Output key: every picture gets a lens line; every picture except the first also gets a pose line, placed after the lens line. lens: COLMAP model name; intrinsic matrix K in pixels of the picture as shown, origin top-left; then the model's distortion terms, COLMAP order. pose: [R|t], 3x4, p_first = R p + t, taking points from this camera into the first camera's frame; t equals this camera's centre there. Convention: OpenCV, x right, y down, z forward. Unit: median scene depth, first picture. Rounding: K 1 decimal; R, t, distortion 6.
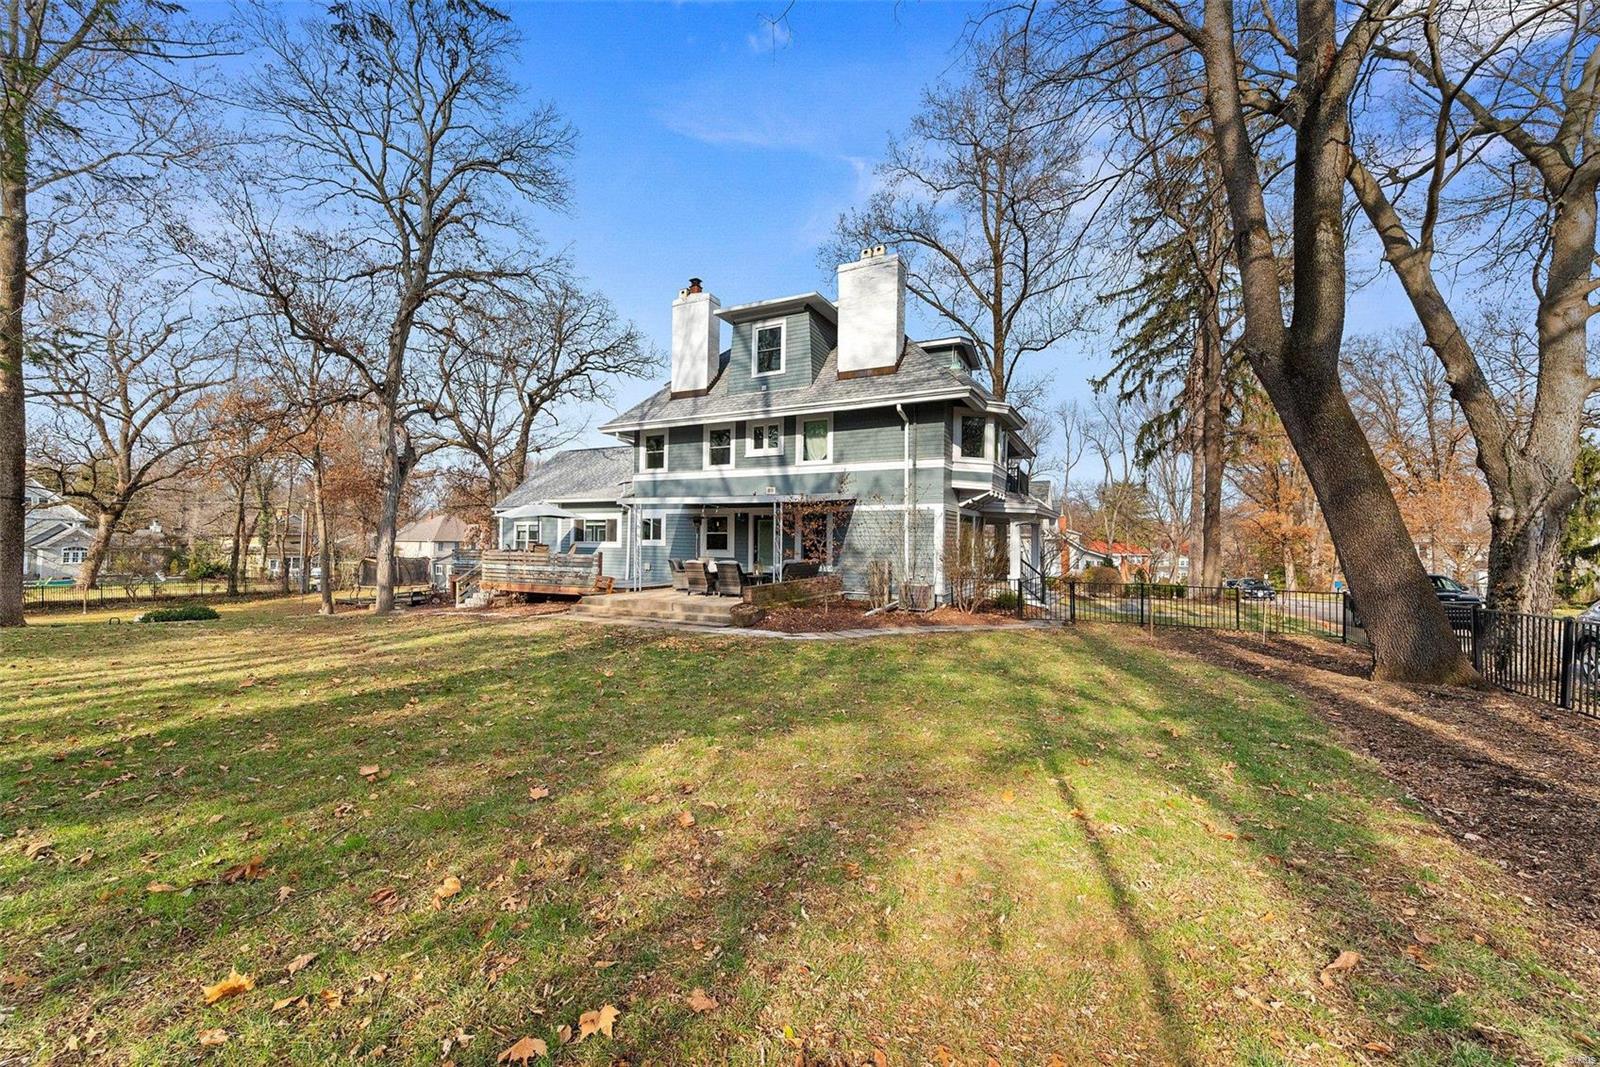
lens RADIAL K [[637.3, 0, 794.9], [0, 637.3, 536.1], [0, 0, 1]] dist [0.000829, -0.000391]
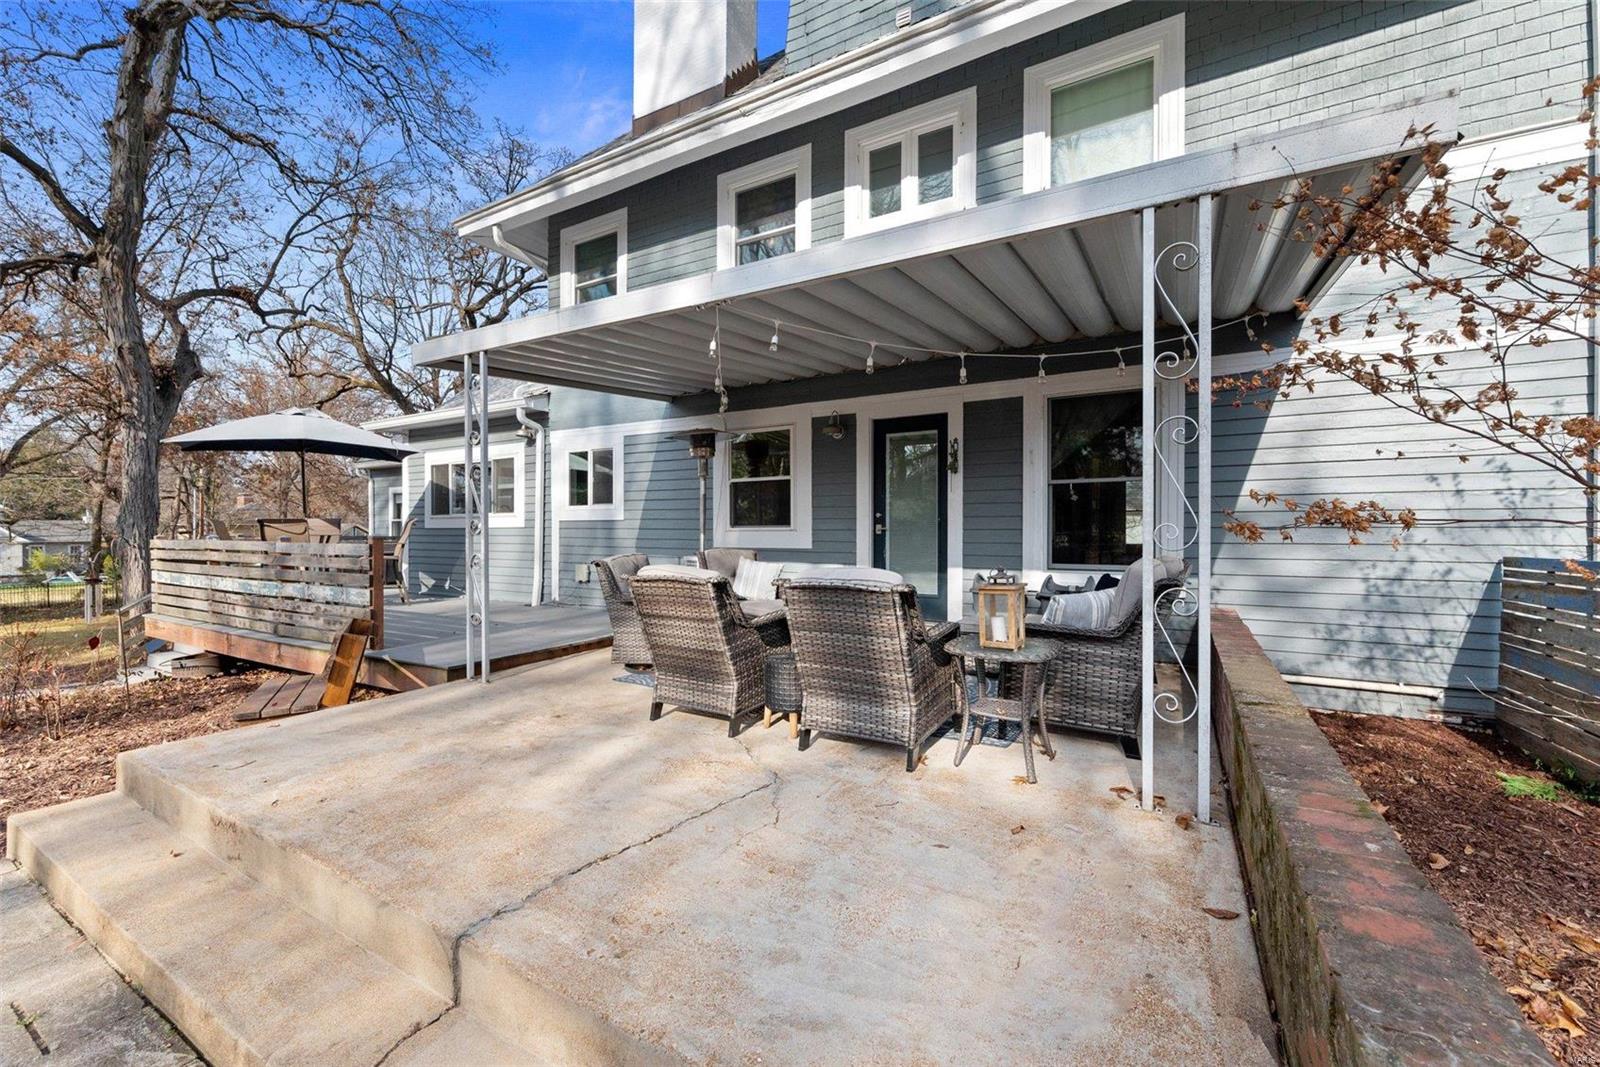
lens RADIAL K [[637.3, 0, 800.5], [0, 637.3, 540.4], [0, 0, 1]] dist [0.000829, -0.000391]
pose [[0.999498, -0.012231, -0.029220, -0.091195], [0.012982, 0.999586, 0.025677, 0.020425], [0.028894, -0.026043, 0.999243, 0.657558]]
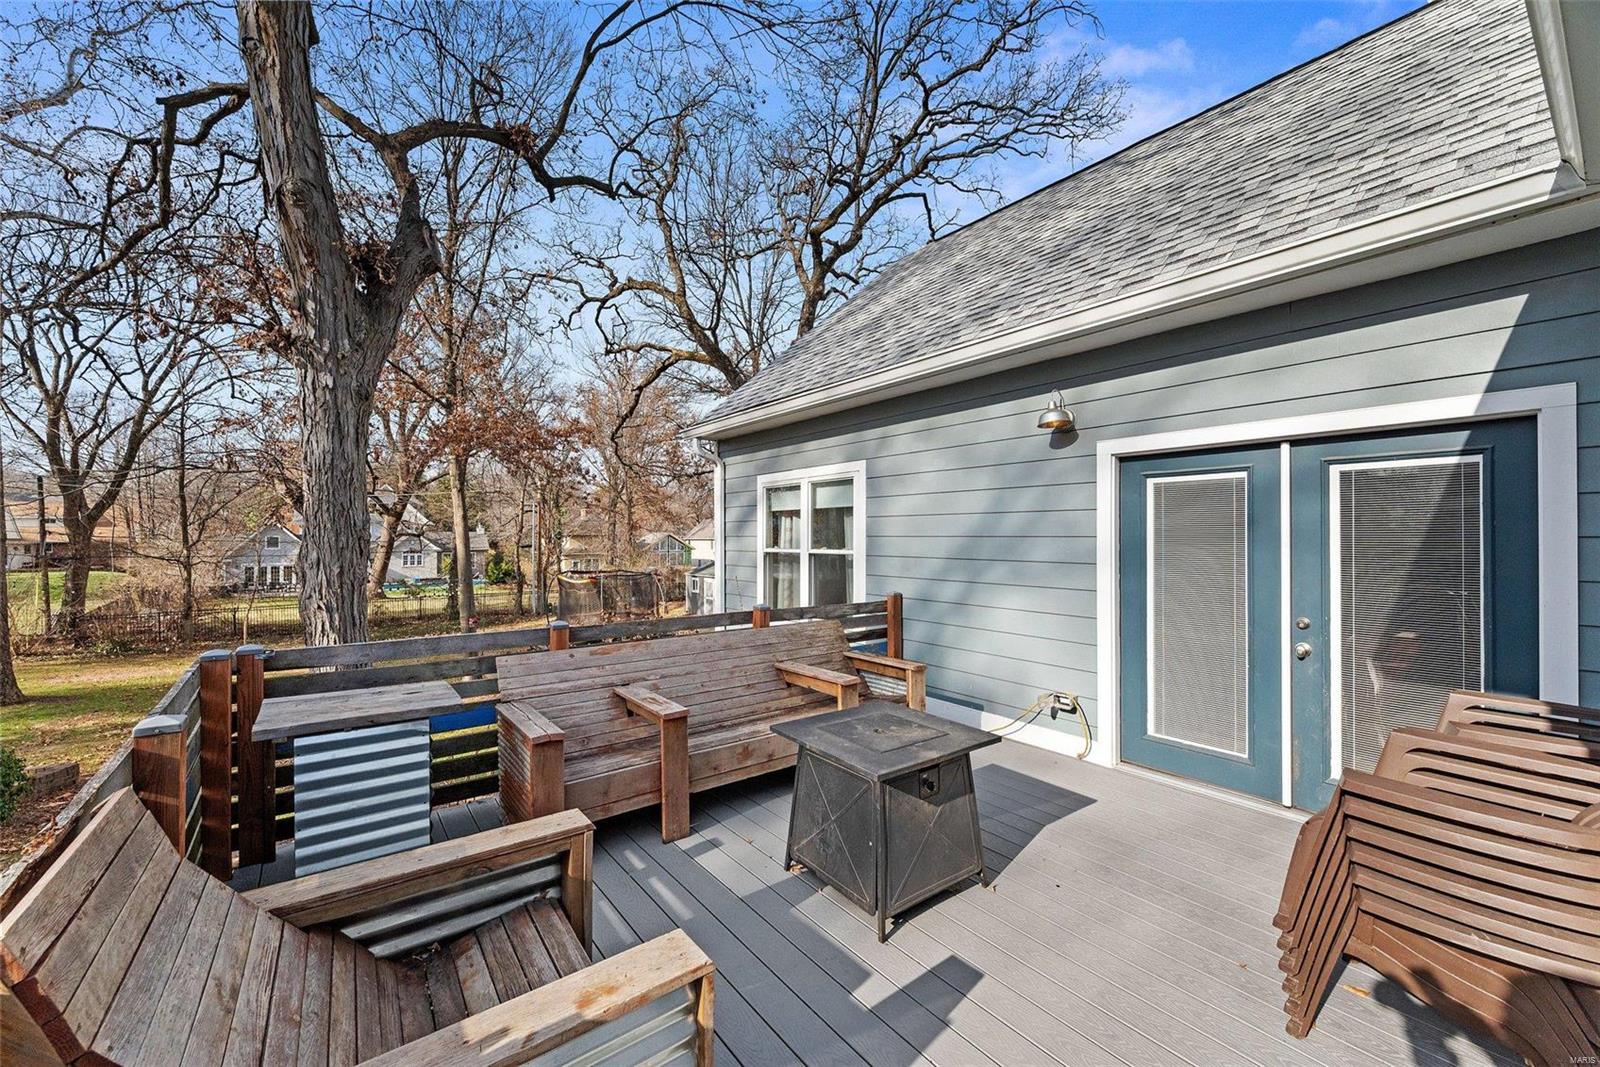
lens RADIAL K [[637.3, 0, 810.4], [0, 637.3, 536.2], [0, 0, 1]] dist [0.000829, -0.000391]
pose [[0.914051, -0.017183, -0.405235, -0.471898], [0.021313, 0.999757, 0.005680, -0.000400], [0.405039, -0.013829, 0.914195, 1.147226]]
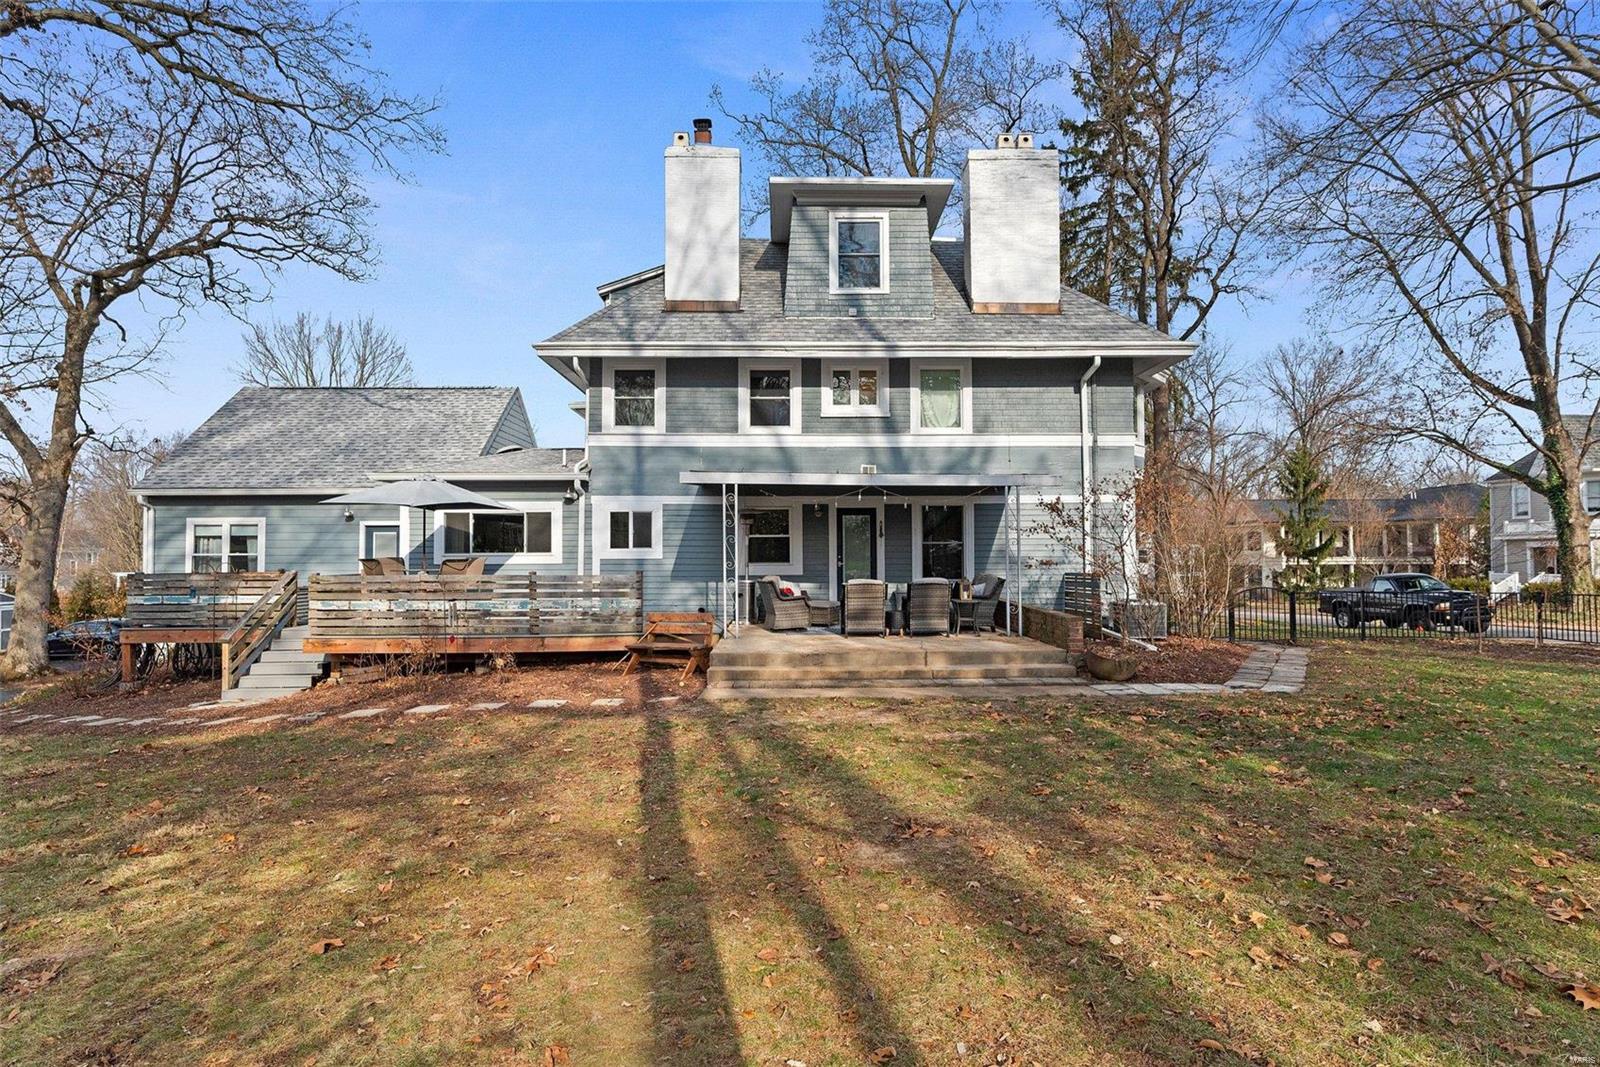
lens RADIAL K [[816.3, 0, 798.3], [0, 816.3, 537.2], [0, 0, 1]] dist [-0.006554, -0.000063]
pose [[0.871146, -0.002287, 0.491019, -0.491386], [0.008873, 0.999899, -0.011084, 0.005560], [-0.490944, 0.014012, 0.871078, 0.300432]]
